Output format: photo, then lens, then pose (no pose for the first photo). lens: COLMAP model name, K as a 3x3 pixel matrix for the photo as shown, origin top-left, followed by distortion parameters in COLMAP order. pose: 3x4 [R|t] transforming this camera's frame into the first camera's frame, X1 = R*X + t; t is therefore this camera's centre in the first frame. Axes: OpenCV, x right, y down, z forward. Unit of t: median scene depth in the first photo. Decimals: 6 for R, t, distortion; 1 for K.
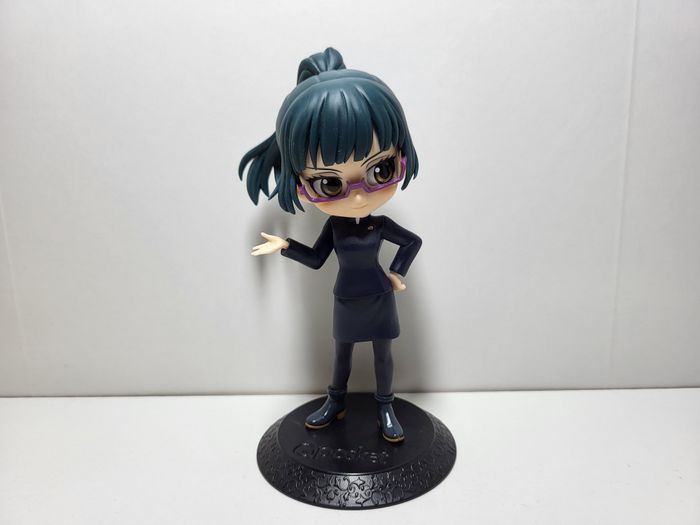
lens RADIAL K [[601.7, 0, 350.0], [0, 601.7, 262.5], [0, 0, 1]] dist [-0.003776, -0.002009]
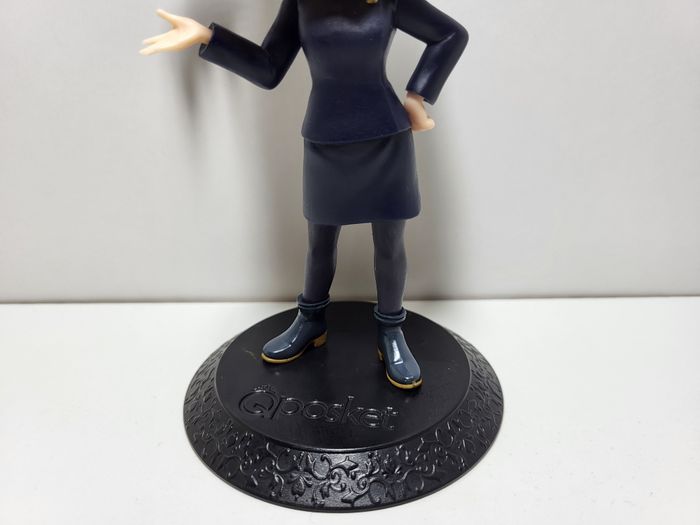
lens RADIAL K [[601.7, 0, 350.0], [0, 601.7, 262.5], [0, 0, 1]] dist [-0.003776, -0.002009]
pose [[0.999848, 0.002006, 0.017298, 0.006964], [-0.005236, 0.982015, 0.188729, 0.063977], [-0.016608, -0.188791, 0.981877, 0.462690]]
